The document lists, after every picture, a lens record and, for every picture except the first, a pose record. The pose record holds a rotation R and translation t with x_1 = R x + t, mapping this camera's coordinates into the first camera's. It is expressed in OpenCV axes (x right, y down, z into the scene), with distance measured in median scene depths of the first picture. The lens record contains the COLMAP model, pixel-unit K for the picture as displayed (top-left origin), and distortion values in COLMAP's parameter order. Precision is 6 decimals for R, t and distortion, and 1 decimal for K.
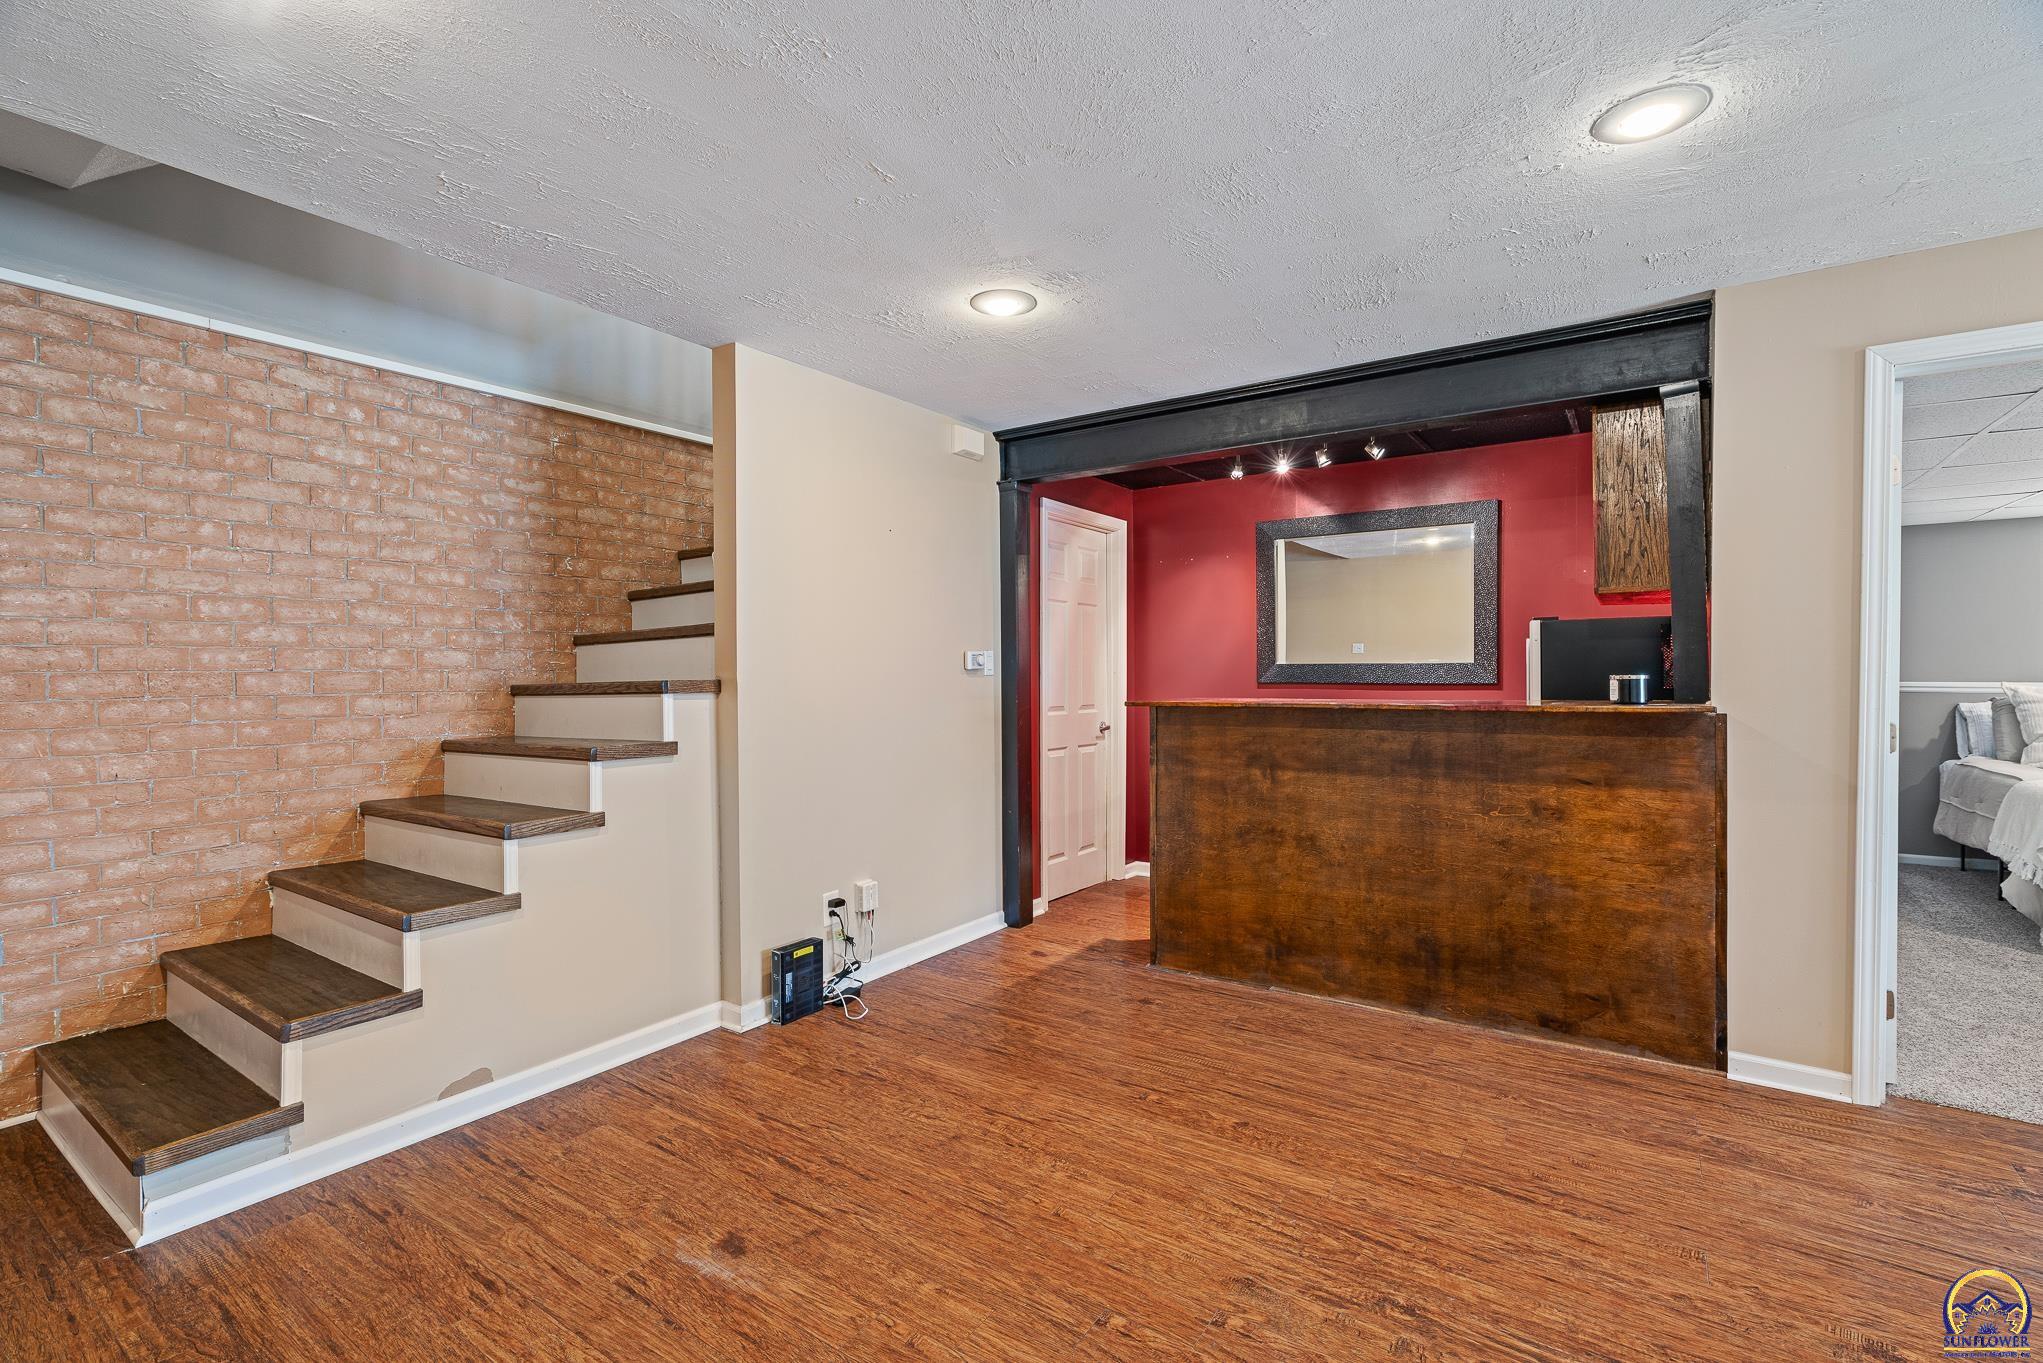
lens RADIAL K [[923.8, 0, 1012.5], [0, 923.8, 662.0], [0, 0, 1]] dist [-0.000351, 0.000527]
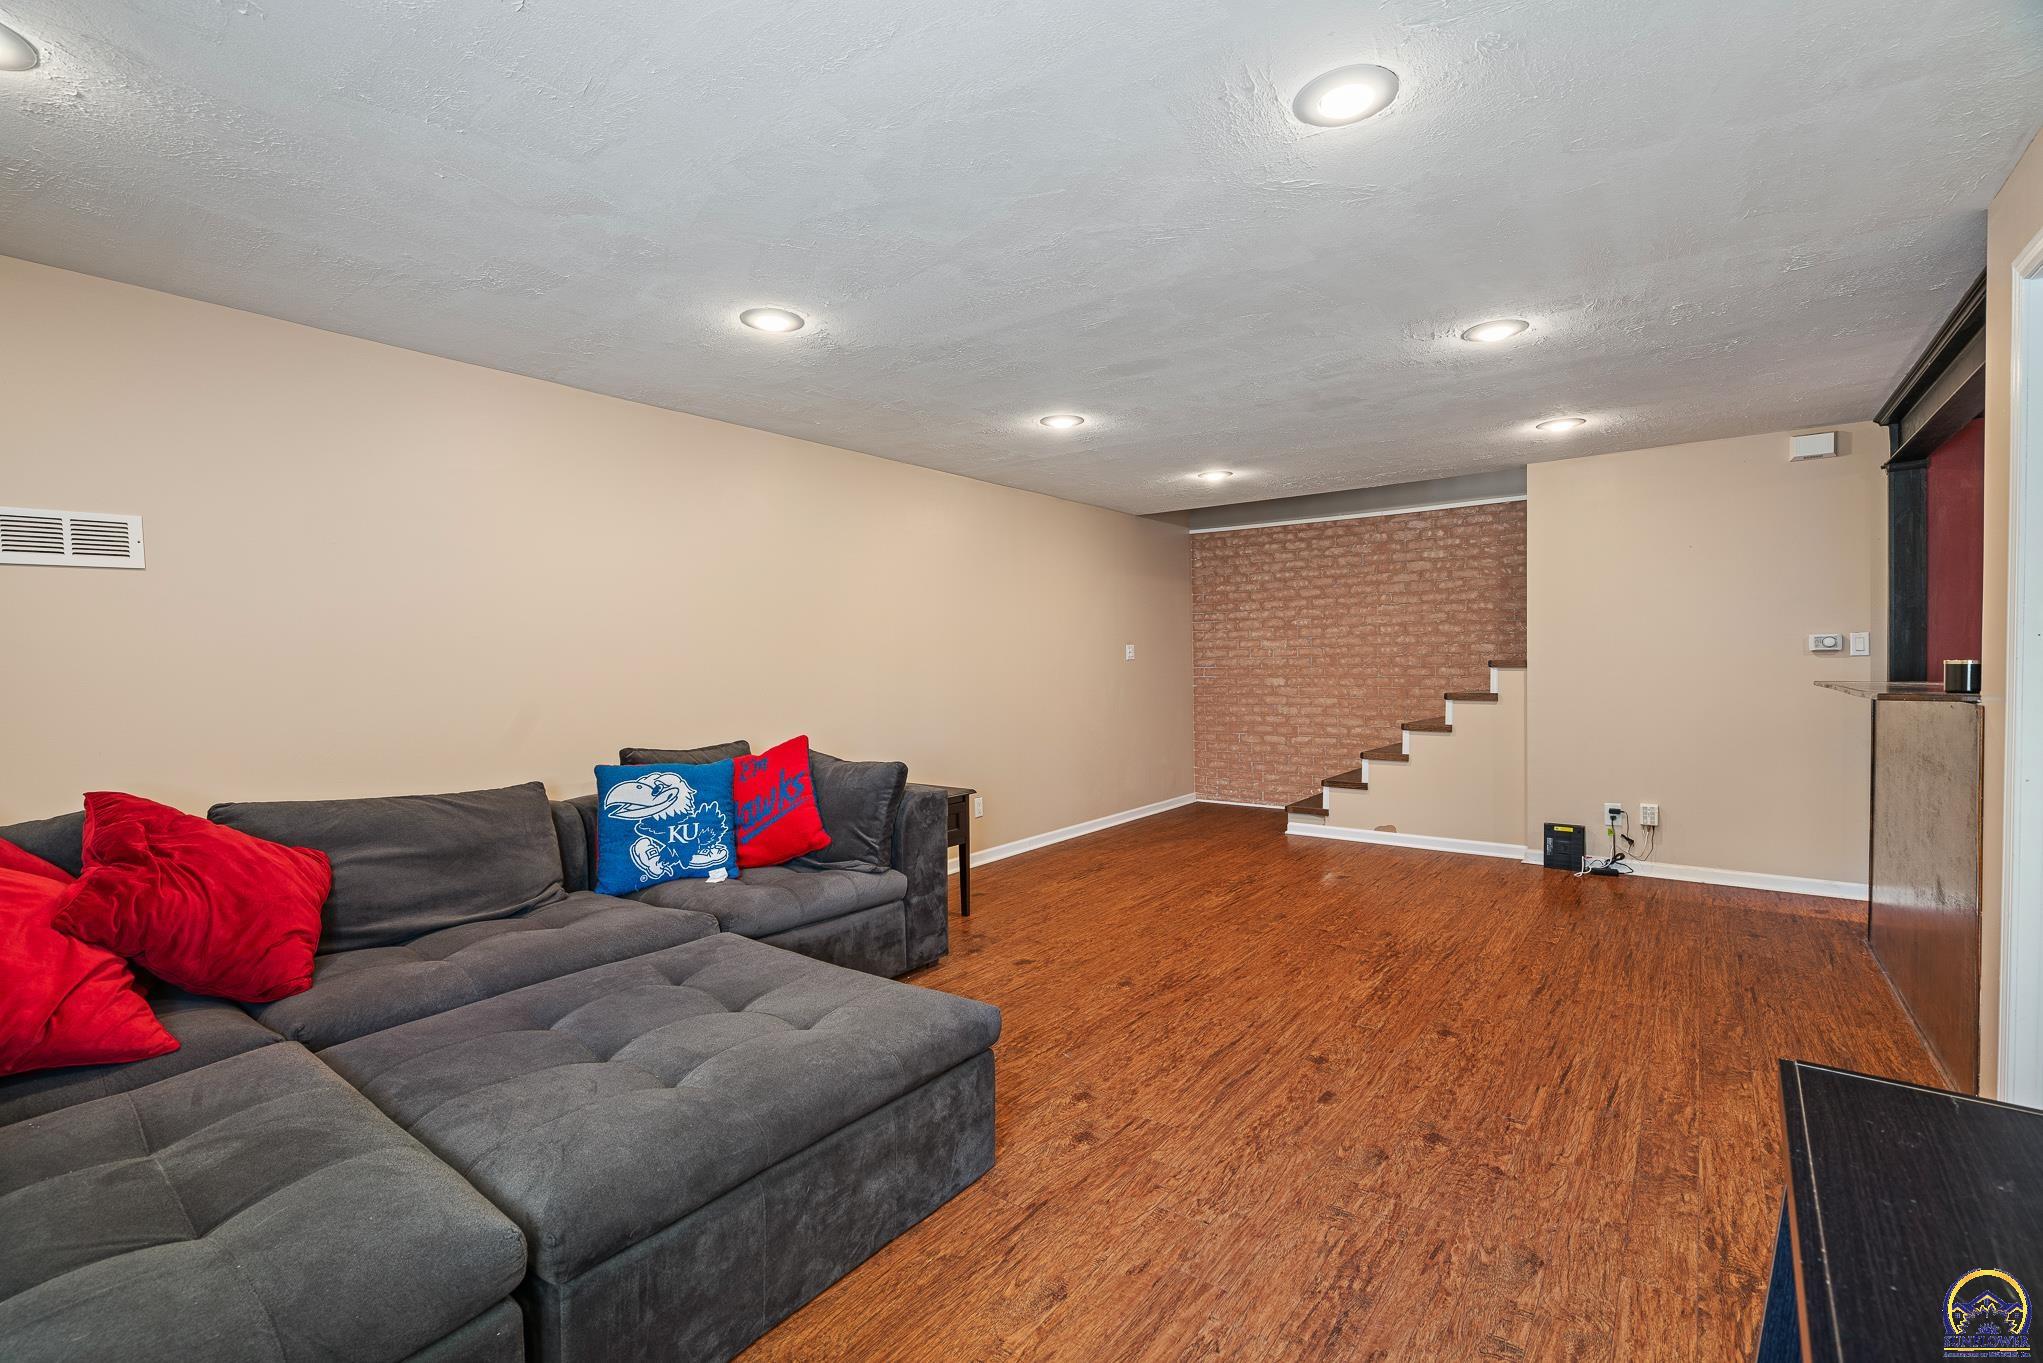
lens RADIAL K [[923.8, 0, 1012.5], [0, 923.8, 662.0], [0, 0, 1]] dist [-0.000351, 0.000527]
pose [[-0.057046, 0.007892, -0.998340, 1.506028], [0.021821, 0.999740, 0.006656, -0.009516], [0.998133, -0.021405, -0.057203, 0.143359]]
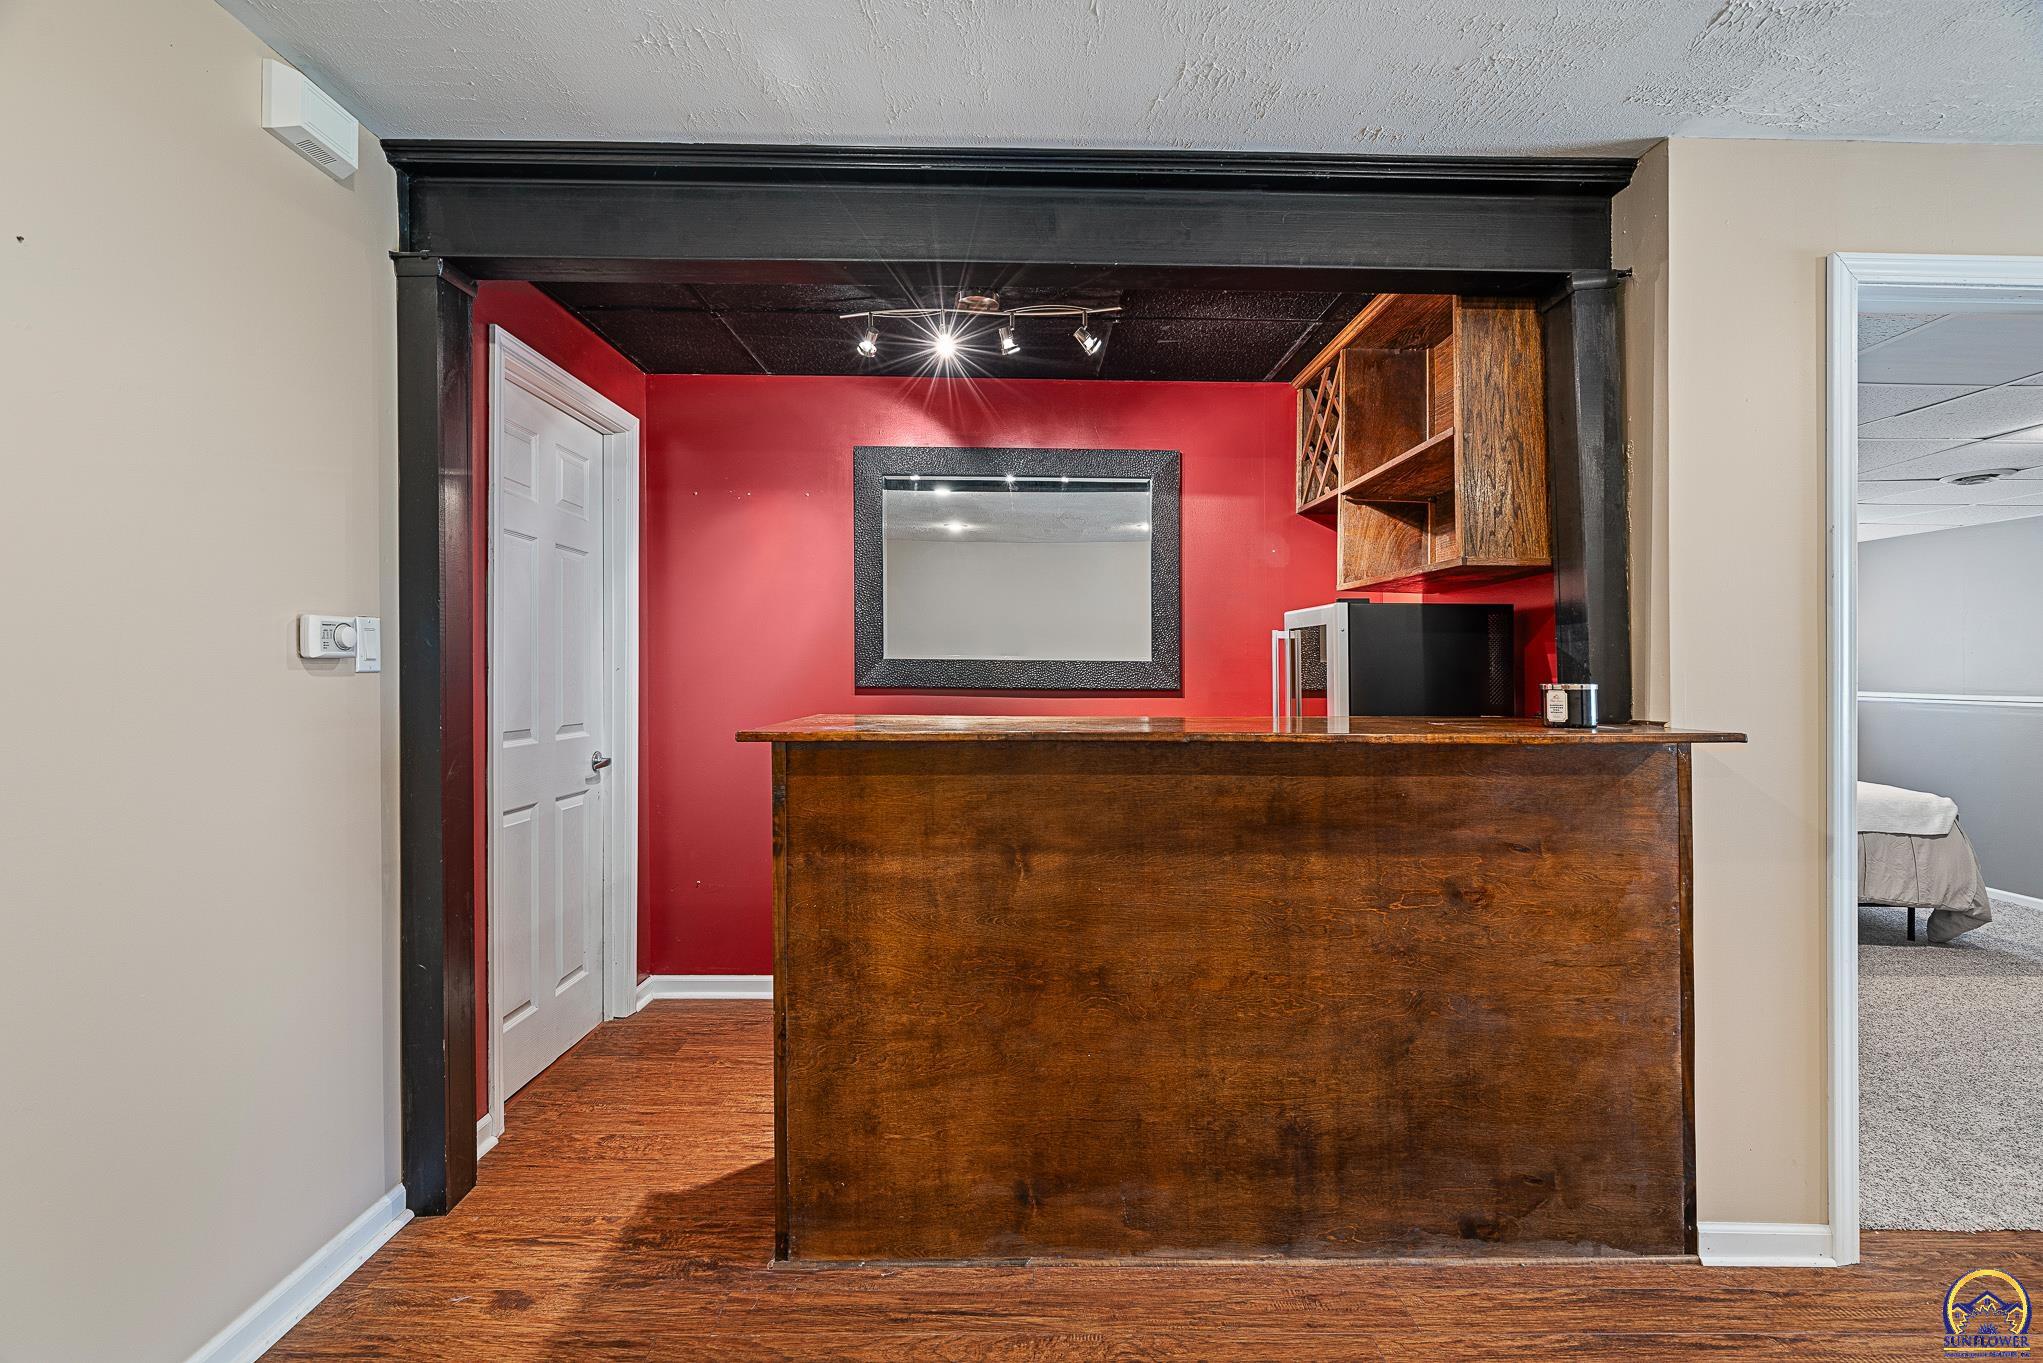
lens RADIAL K [[914.4, 0, 1026.5], [0, 914.4, 678.3], [0, 0, 1]] dist [-0.001258, 0.000064]
pose [[0.810436, 0.005700, 0.585800, -0.036859], [-0.018277, 0.999712, 0.015558, 0.006621], [-0.585542, -0.023316, 0.810306, 0.633155]]
